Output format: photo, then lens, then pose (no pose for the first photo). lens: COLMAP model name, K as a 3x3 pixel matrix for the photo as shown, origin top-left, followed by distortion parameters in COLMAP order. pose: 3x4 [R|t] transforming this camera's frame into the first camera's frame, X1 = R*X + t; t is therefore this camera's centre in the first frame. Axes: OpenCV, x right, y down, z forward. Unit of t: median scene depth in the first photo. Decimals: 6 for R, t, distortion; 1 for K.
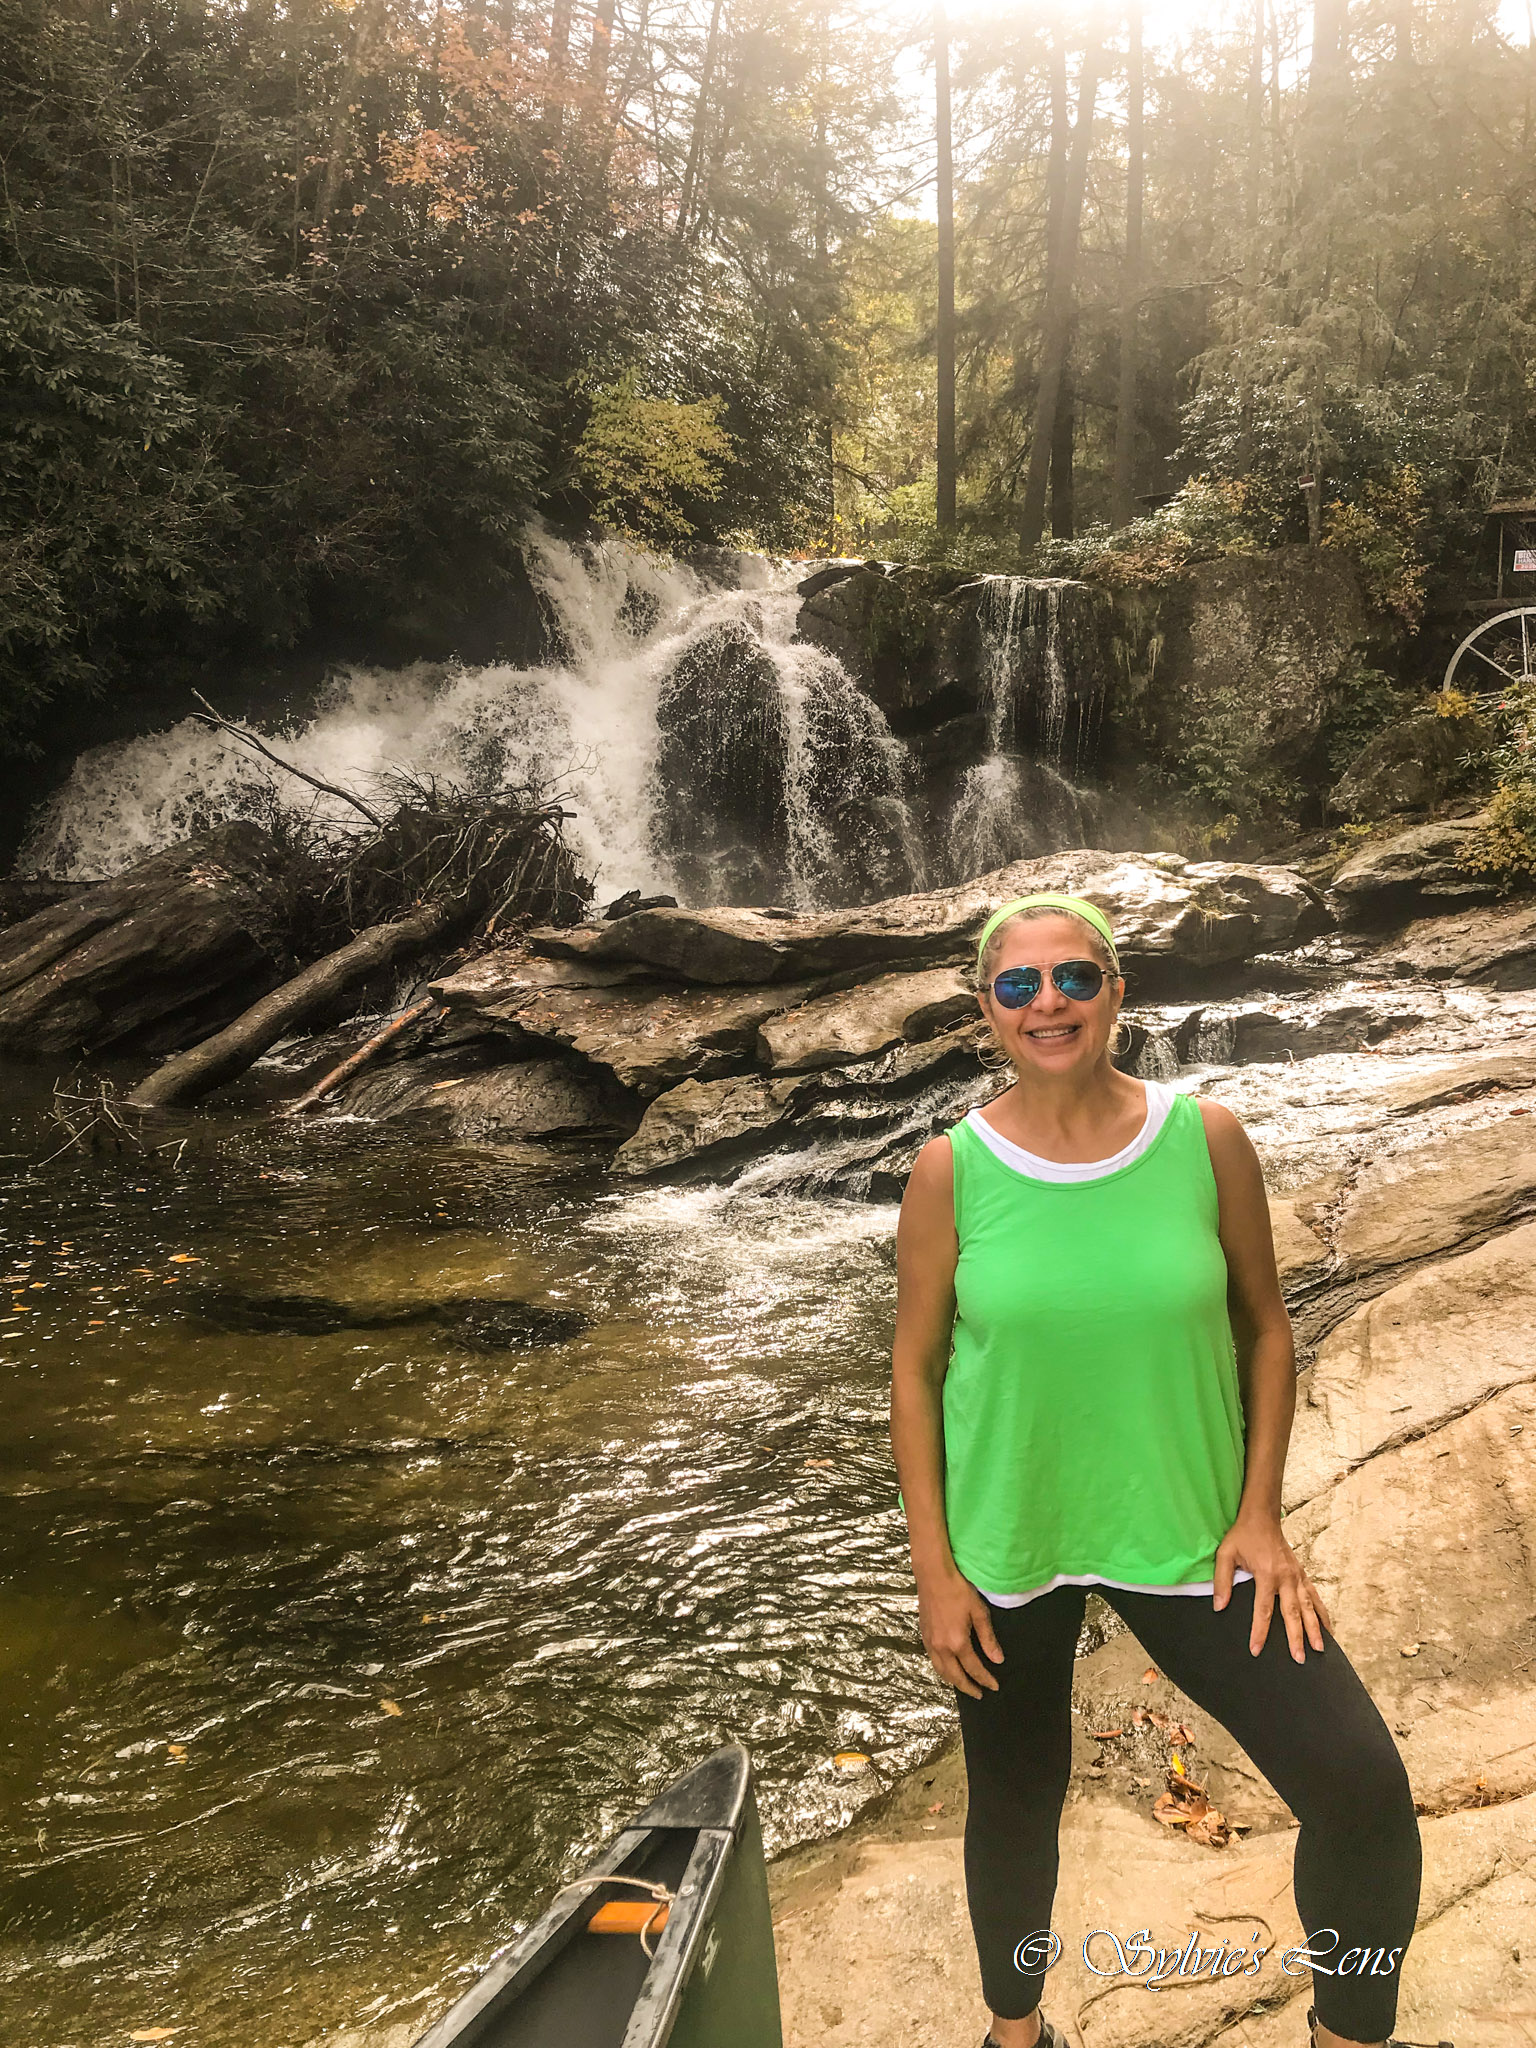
lens RADIAL K [[1989.4, 0, 768.0], [0, 1989.4, 1024.0], [0, 0, 1]] dist [-0.008357, -0.014224]
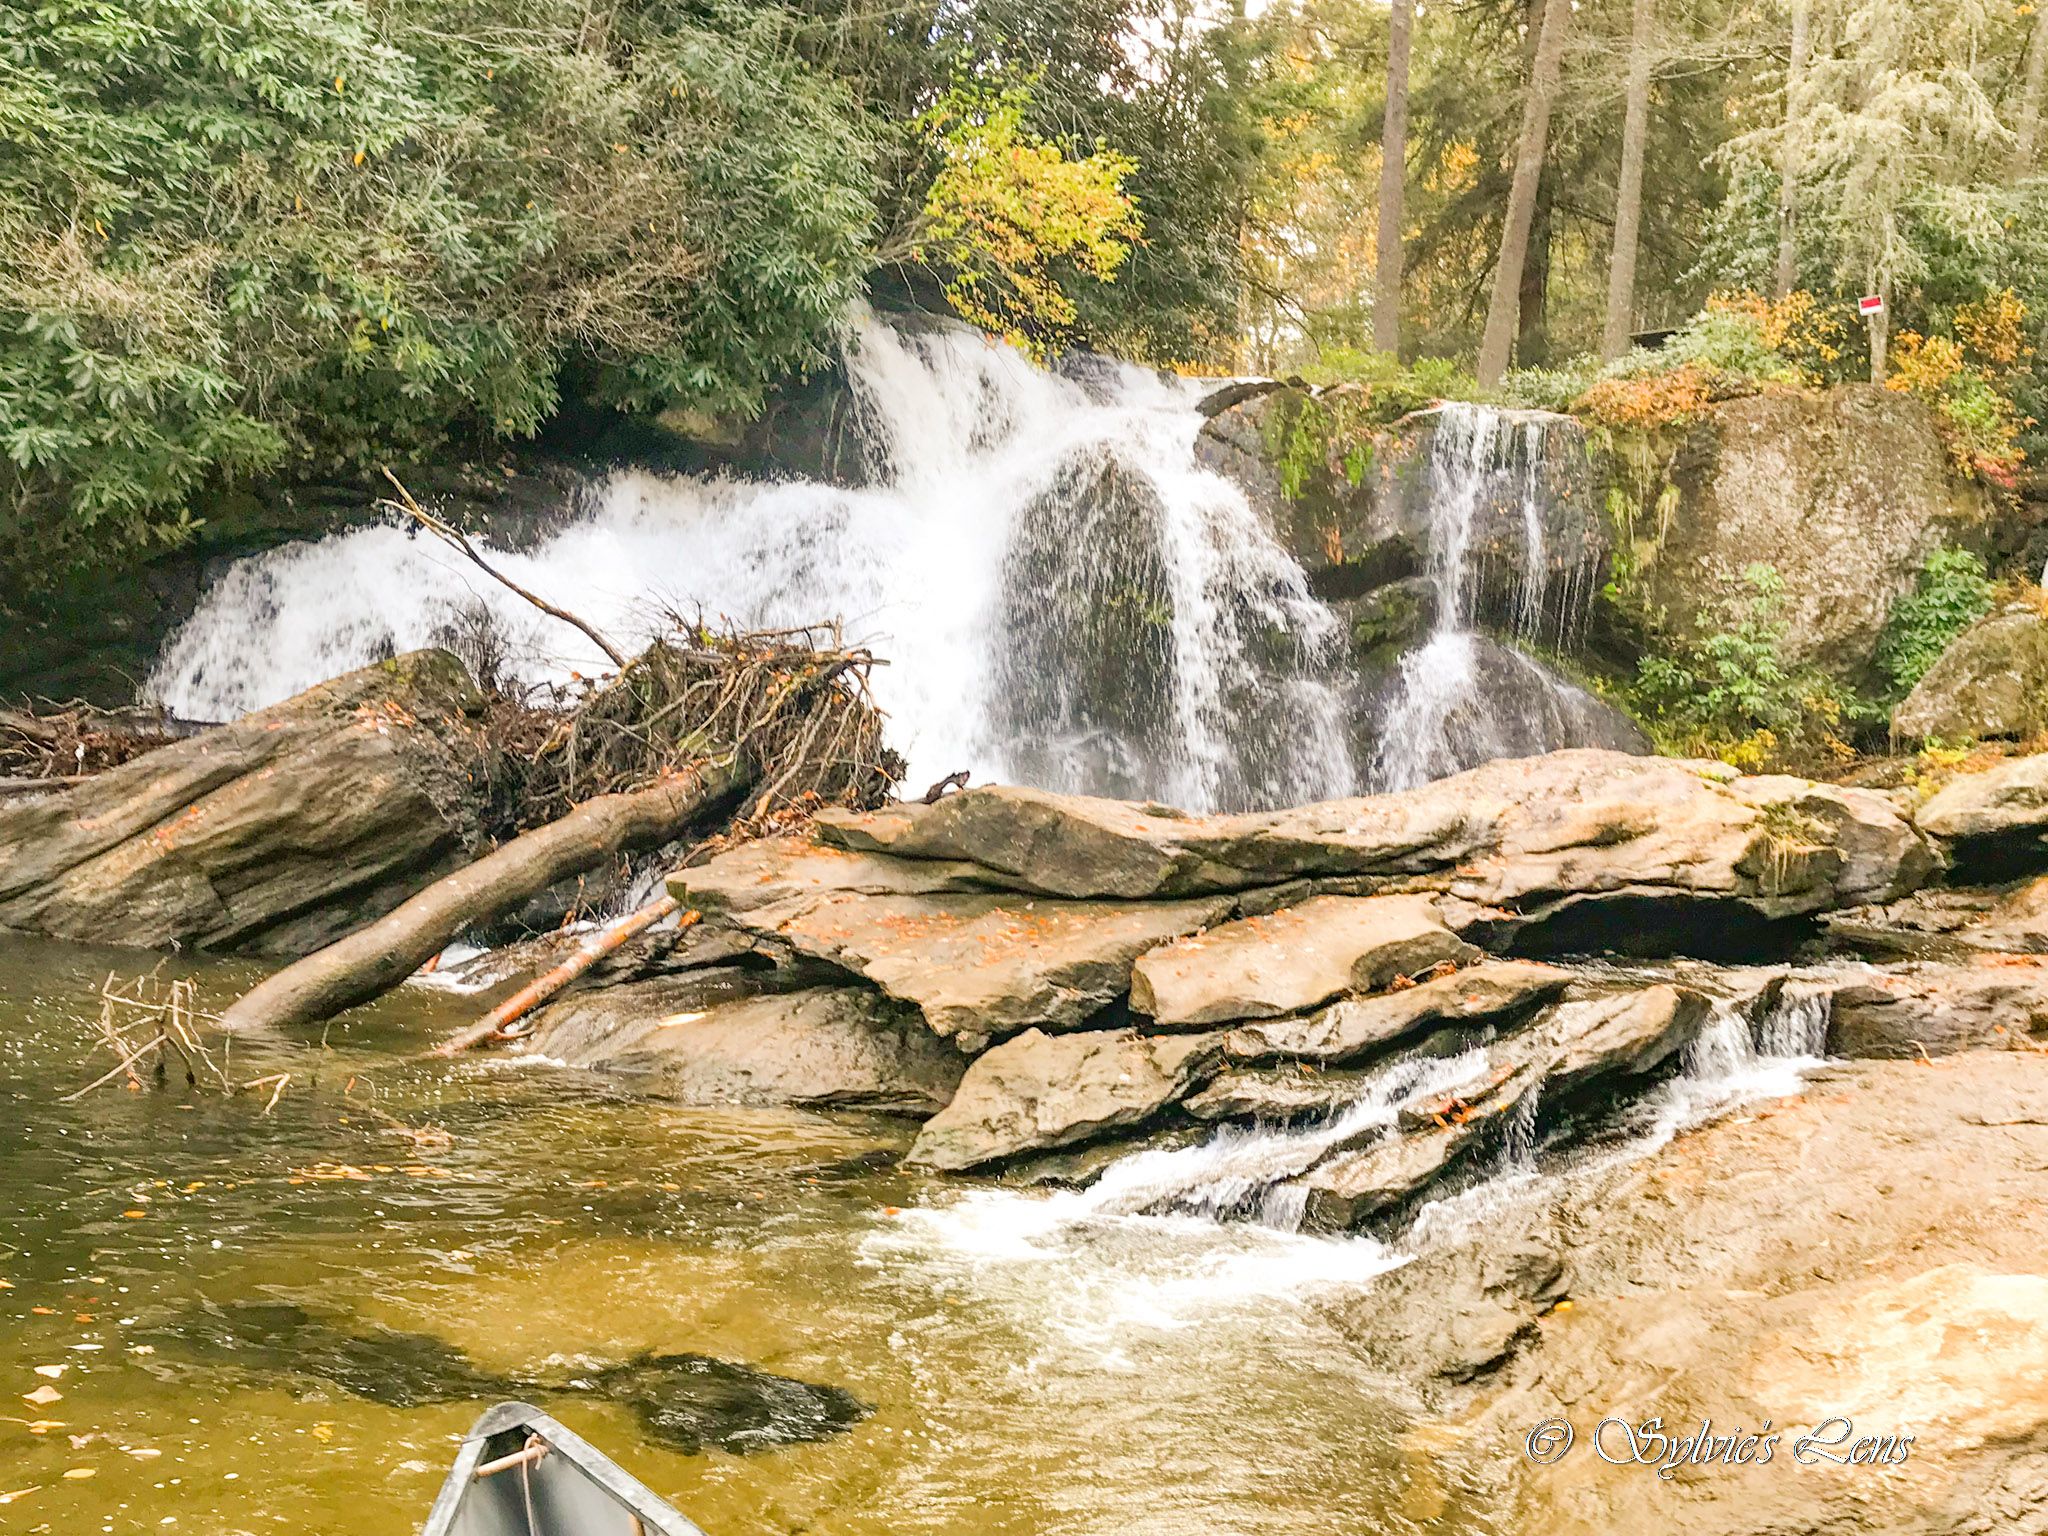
lens RADIAL K [[2169.8, 0, 1024.0], [0, 2169.8, 768.0], [0, 0, 1]] dist [0.068873, -0.266491]
pose [[0.997897, 0.056709, -0.031407, -0.020082], [-0.059830, 0.992190, -0.109447, 0.016823], [0.024955, 0.111096, 0.993496, 0.211773]]
